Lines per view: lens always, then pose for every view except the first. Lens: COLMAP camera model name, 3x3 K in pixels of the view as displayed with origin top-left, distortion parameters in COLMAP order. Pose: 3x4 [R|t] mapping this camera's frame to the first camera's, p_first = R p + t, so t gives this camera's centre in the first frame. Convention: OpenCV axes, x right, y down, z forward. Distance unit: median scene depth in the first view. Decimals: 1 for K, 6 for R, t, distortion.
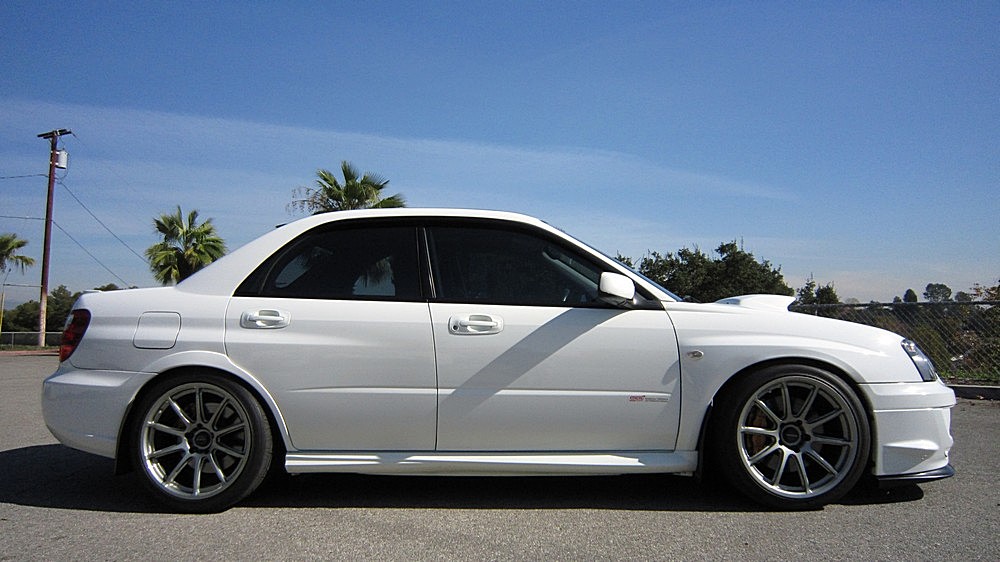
lens RADIAL K [[720.4, 0, 496.7], [0, 720.4, 282.0], [0, 0, 1]] dist [-0.072828, 0.032496]
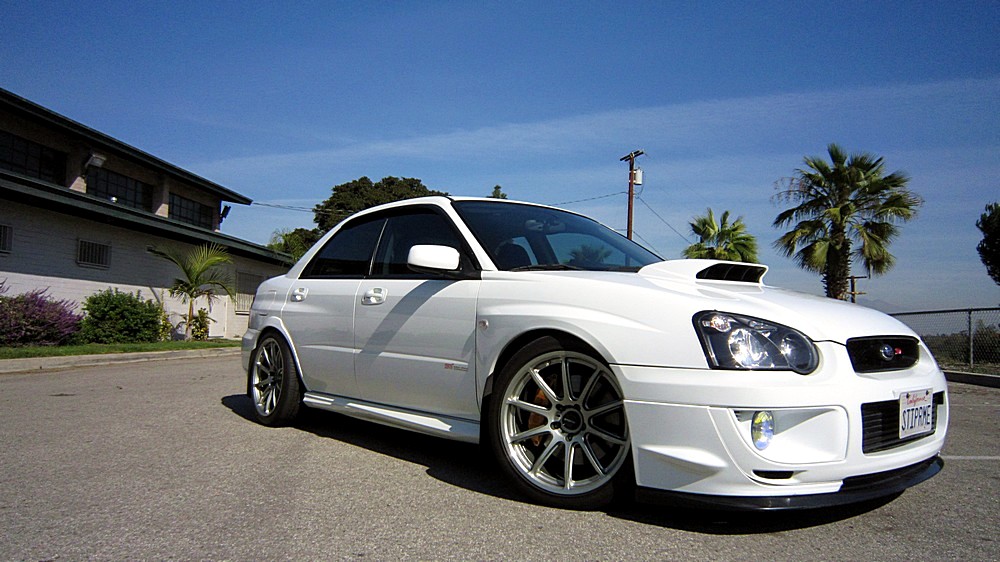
lens RADIAL K [[720.4, 0, 498.6], [0, 720.4, 283.2], [0, 0, 1]] dist [-0.072828, 0.032496]
pose [[0.676972, -0.025444, -0.735569, 0.977593], [0.027074, 0.999587, -0.009659, 0.054359], [0.735511, -0.013376, 0.677381, 0.344365]]
